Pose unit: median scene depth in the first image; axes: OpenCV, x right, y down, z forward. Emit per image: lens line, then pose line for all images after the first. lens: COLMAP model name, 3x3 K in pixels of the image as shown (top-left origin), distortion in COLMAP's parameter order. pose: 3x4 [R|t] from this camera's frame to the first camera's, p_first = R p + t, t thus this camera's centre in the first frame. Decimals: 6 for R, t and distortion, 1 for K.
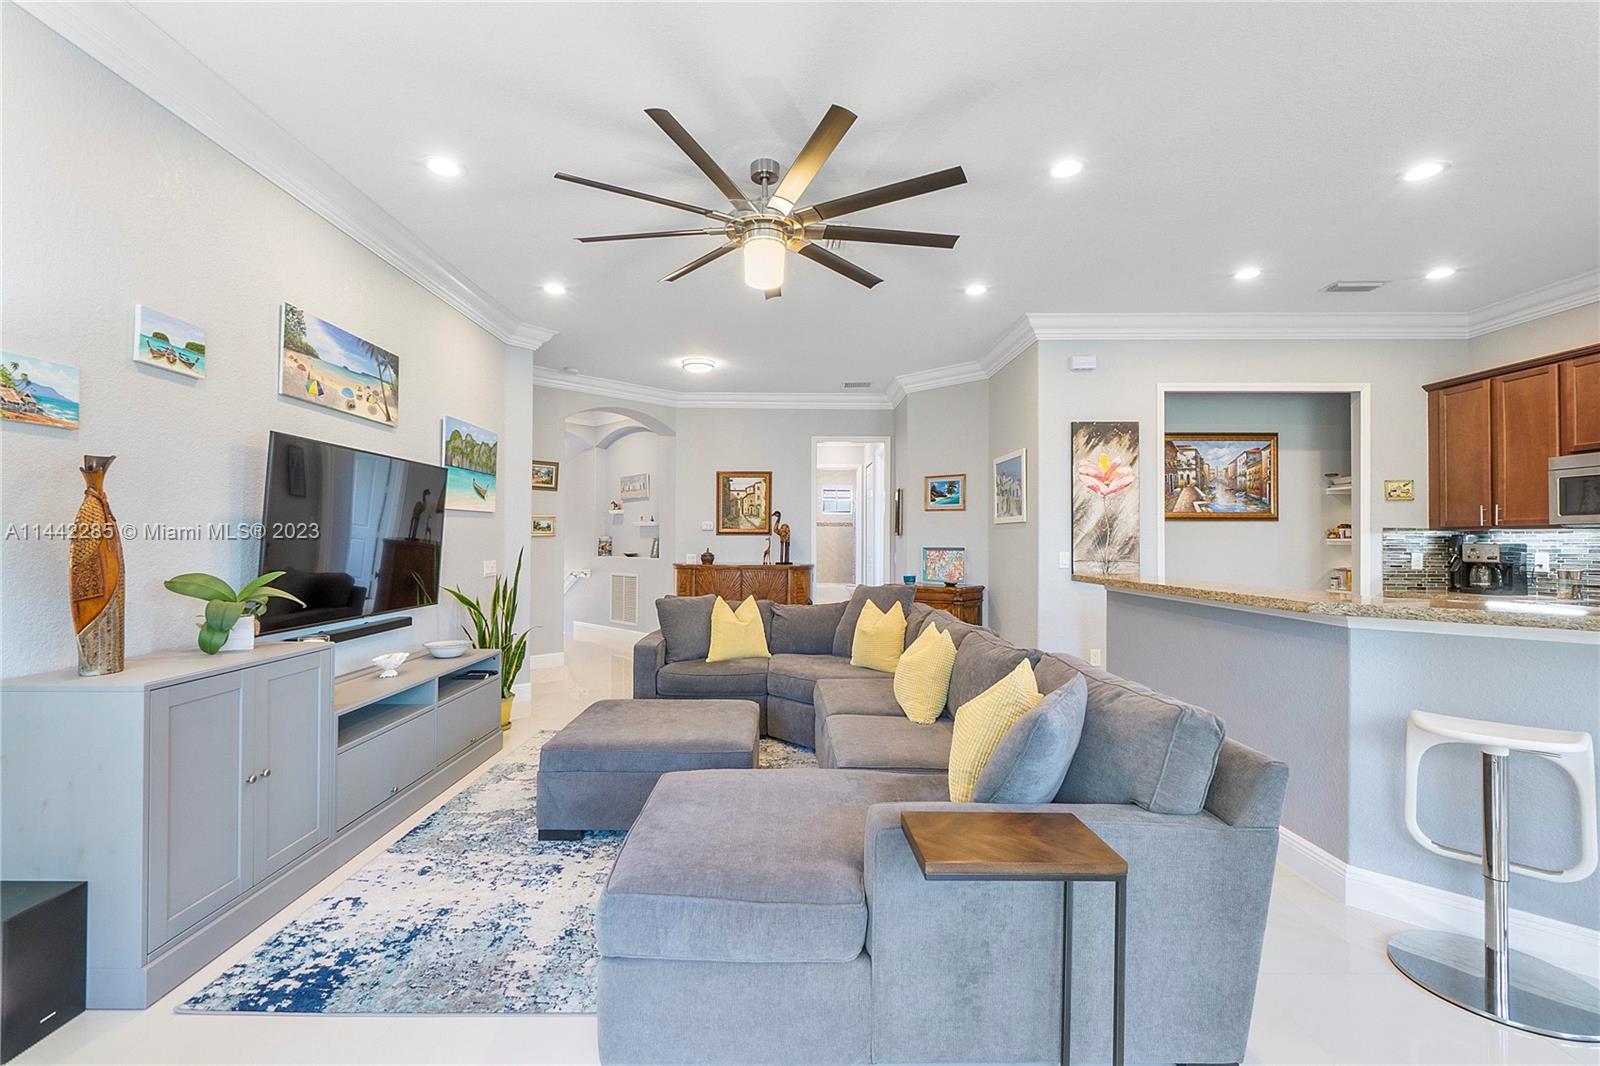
lens RADIAL K [[697.1, 0, 786.9], [0, 697.1, 532.1], [0, 0, 1]] dist [-0.005489, 0.001615]
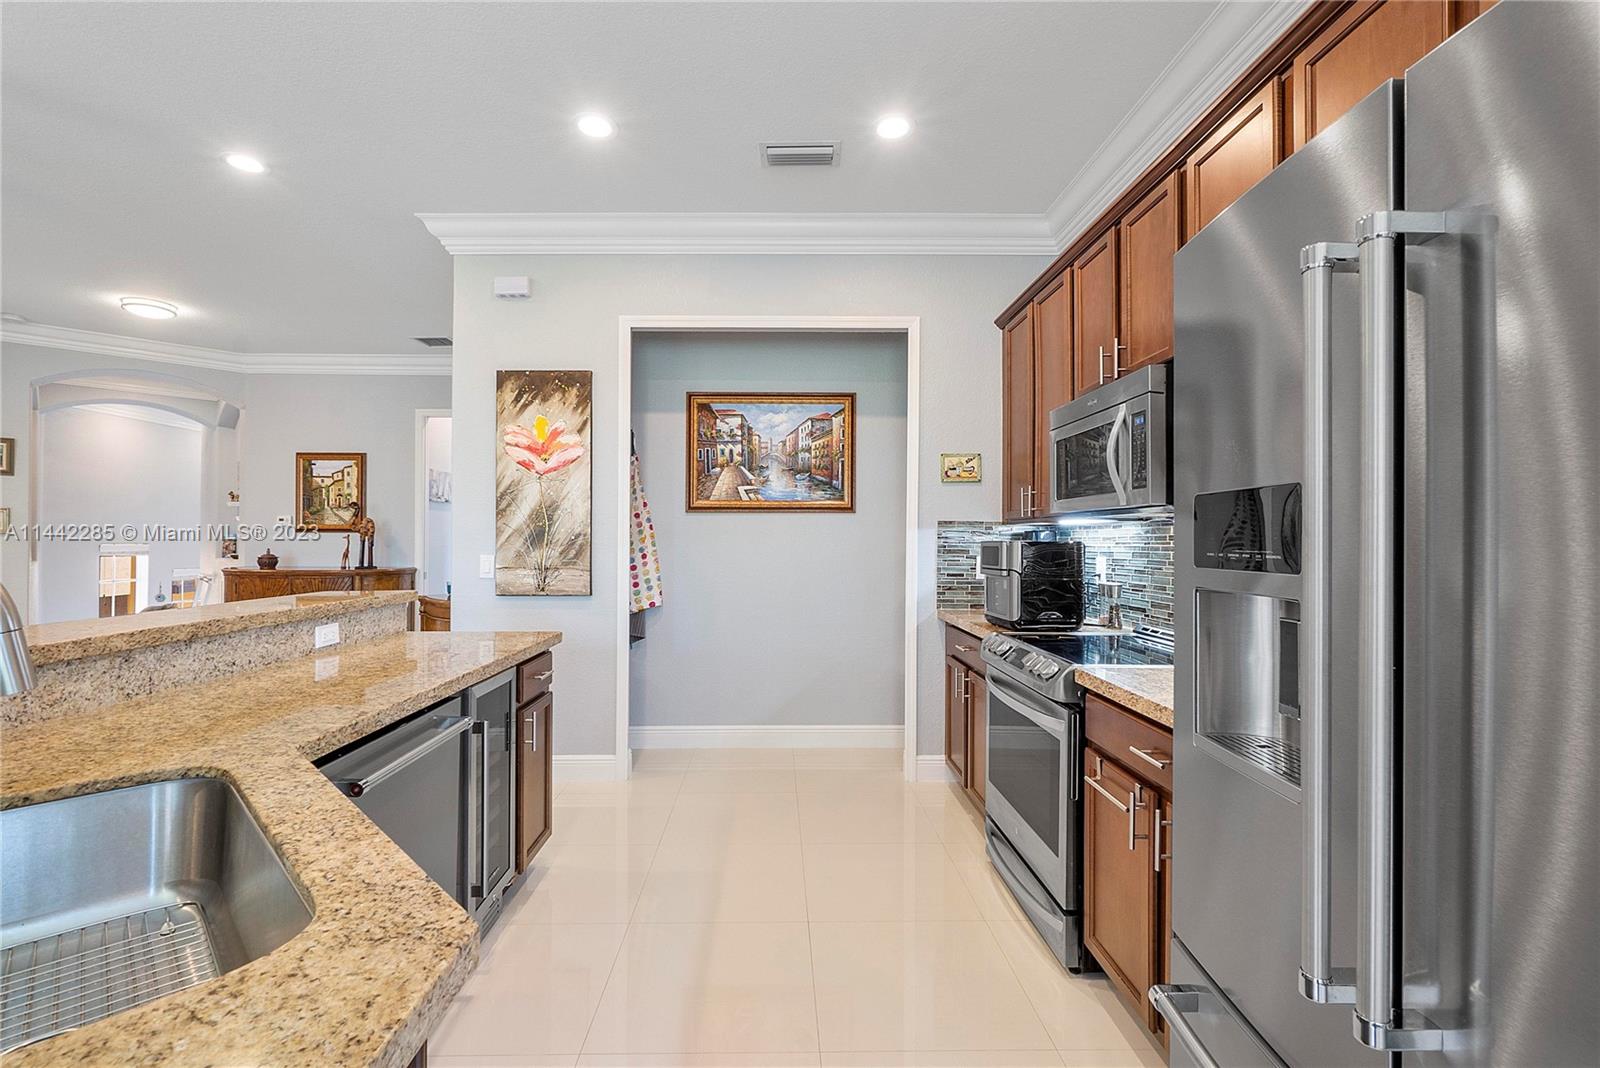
lens RADIAL K [[697.1, 0, 789.5], [0, 697.1, 535.0], [0, 0, 1]] dist [-0.005489, 0.001615]
pose [[0.999805, -0.000802, 0.019752, 0.692202], [0.000646, 0.999969, 0.007908, 0.002516], [-0.019758, -0.007893, 0.999774, 0.289922]]
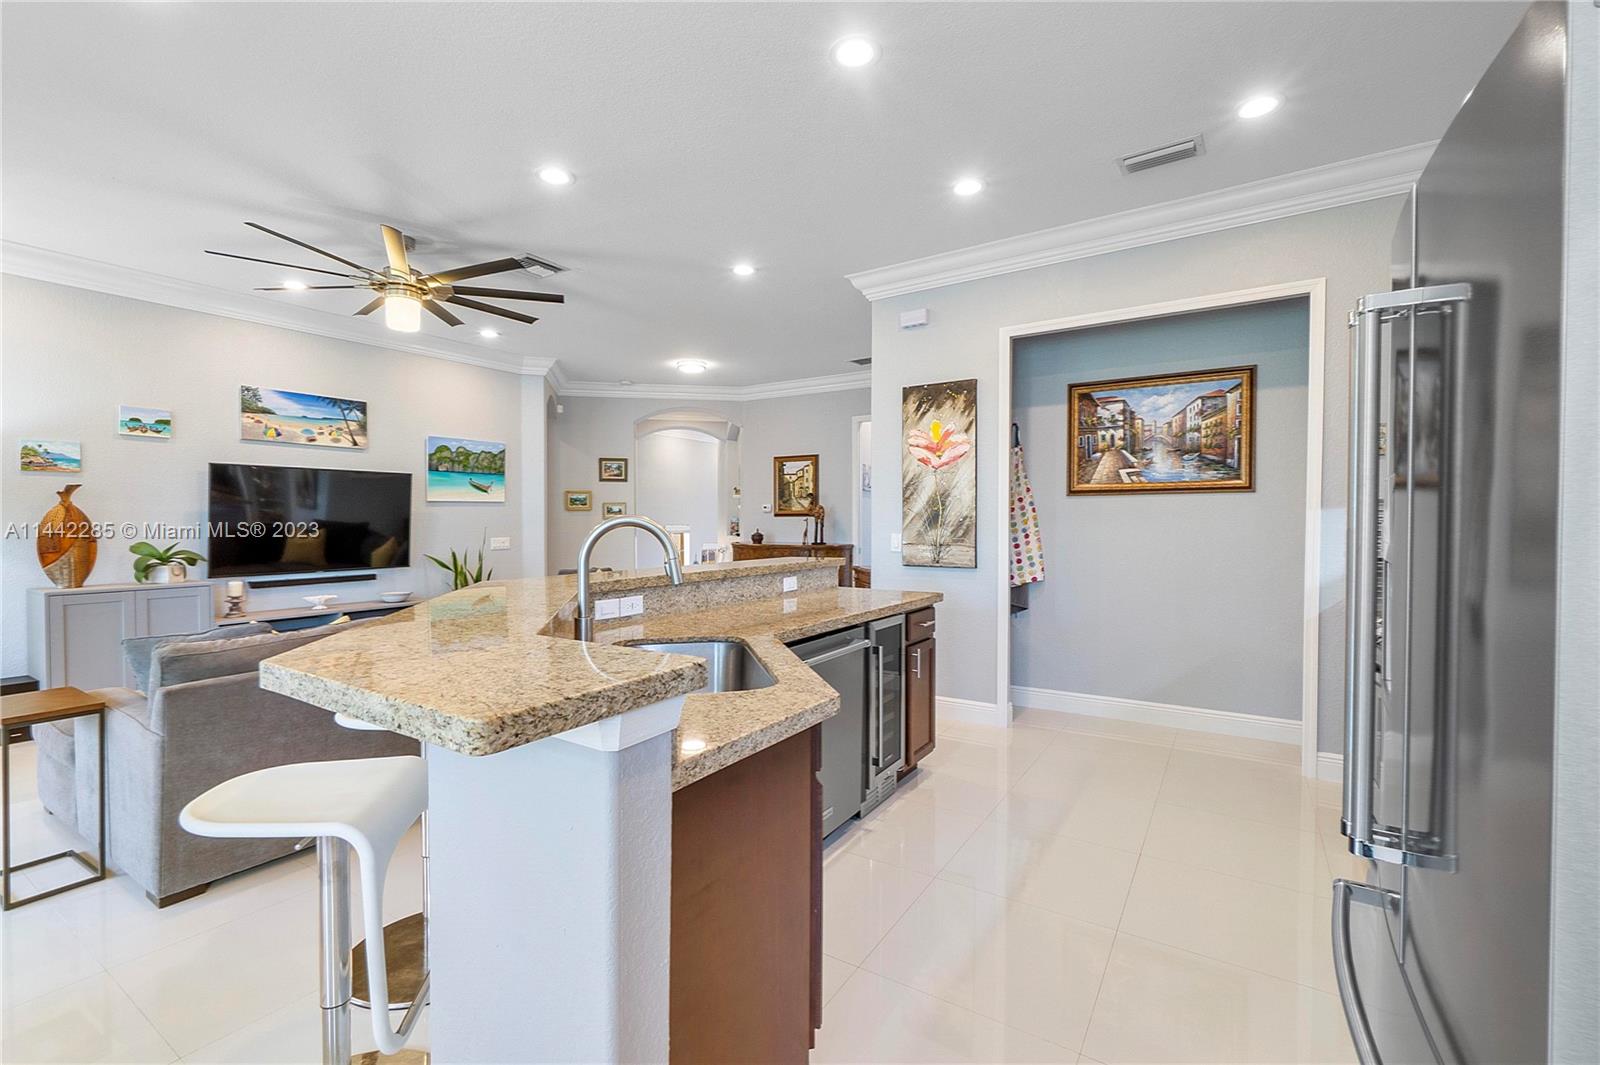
lens RADIAL K [[697.1, 0, 786.2], [0, 697.1, 533.8], [0, 0, 1]] dist [-0.005489, 0.001615]
pose [[0.835816, 0.005581, -0.548981, 0.775373], [0.011673, 0.999542, 0.027933, 0.001763], [0.548885, -0.029755, 0.835368, 0.170770]]
